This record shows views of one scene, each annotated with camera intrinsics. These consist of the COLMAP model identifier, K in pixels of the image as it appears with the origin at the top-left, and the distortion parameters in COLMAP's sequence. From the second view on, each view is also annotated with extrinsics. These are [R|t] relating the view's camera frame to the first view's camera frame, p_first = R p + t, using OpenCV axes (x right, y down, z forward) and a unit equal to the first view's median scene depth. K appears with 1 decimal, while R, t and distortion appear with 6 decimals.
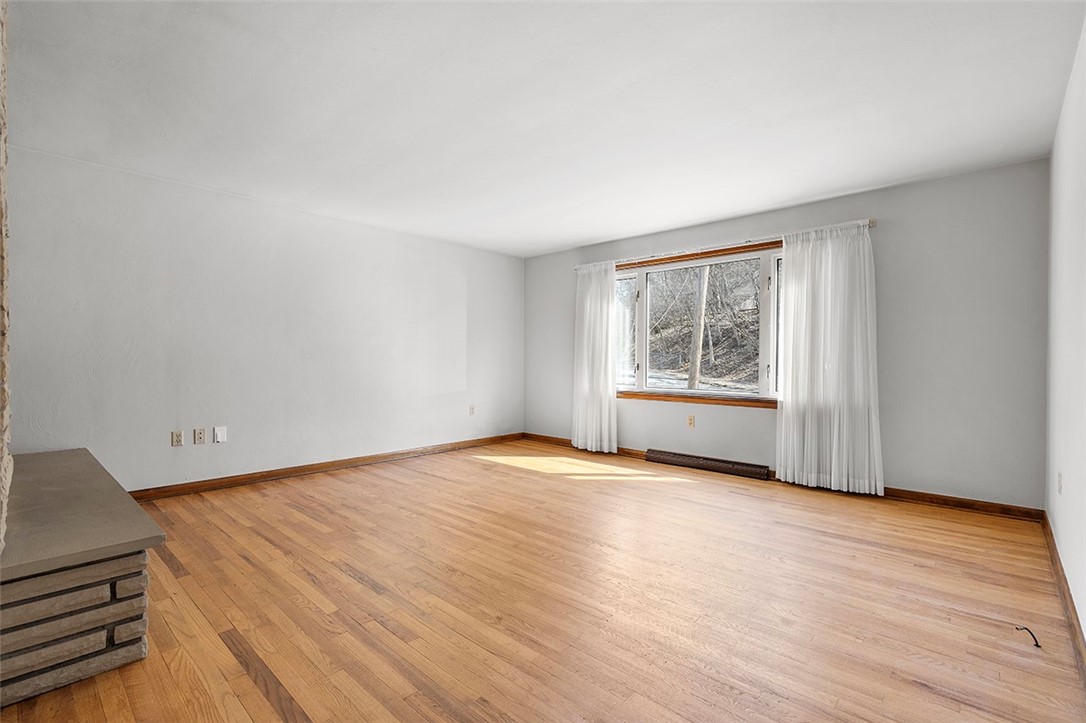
lens RADIAL K [[487.9, 0, 552.4], [0, 487.9, 370.2], [0, 0, 1]] dist [0.022358, -0.000358]
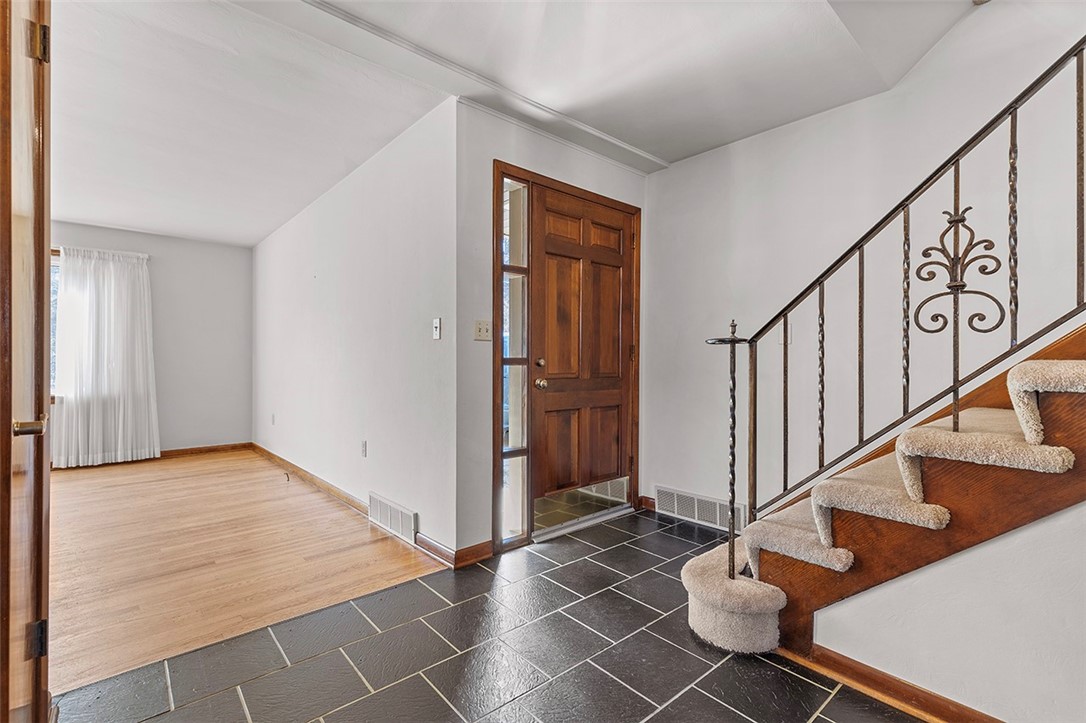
lens RADIAL K [[487.9, 0, 543.6], [0, 487.9, 360.3], [0, 0, 1]] dist [0.022358, -0.000358]
pose [[0.111165, 0.000097, 0.993802, -0.581828], [0.016795, 0.999857, -0.001977, 0.004336], [-0.993660, 0.016911, 0.111147, -0.224562]]
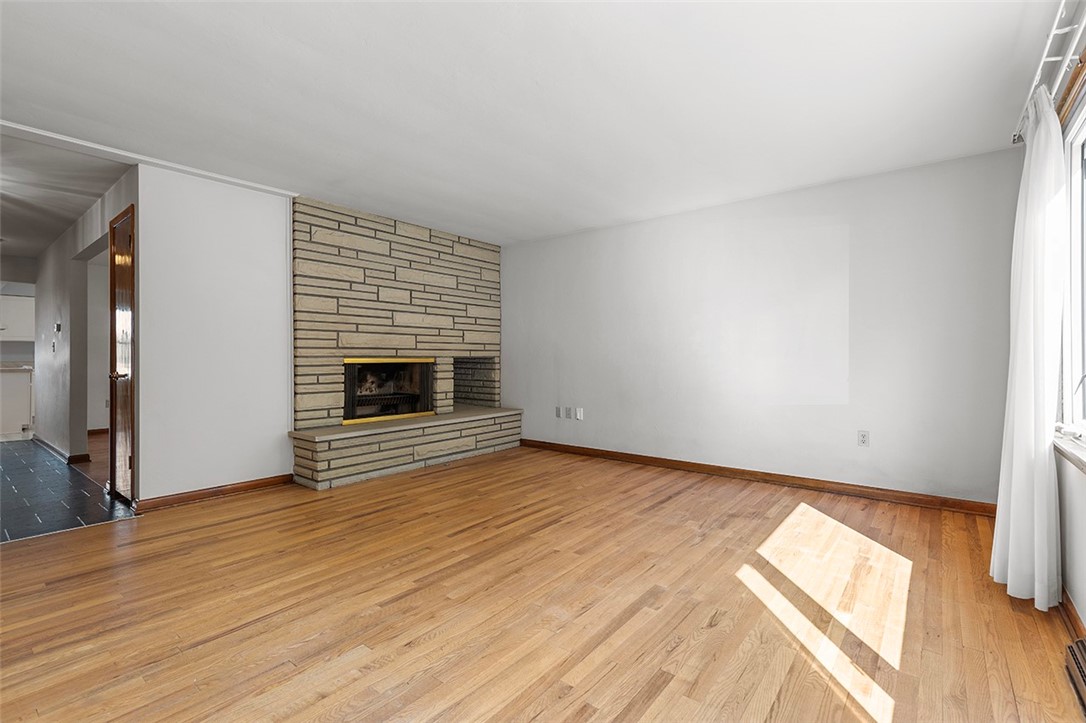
lens RADIAL K [[487.9, 0, 547.4], [0, 487.9, 359.5], [0, 0, 1]] dist [0.022358, -0.000358]
pose [[0.060786, -0.000005, -0.998151, 0.682795], [-0.014297, 0.999897, -0.000876, -0.017347], [0.998048, 0.014324, 0.060780, 0.868200]]
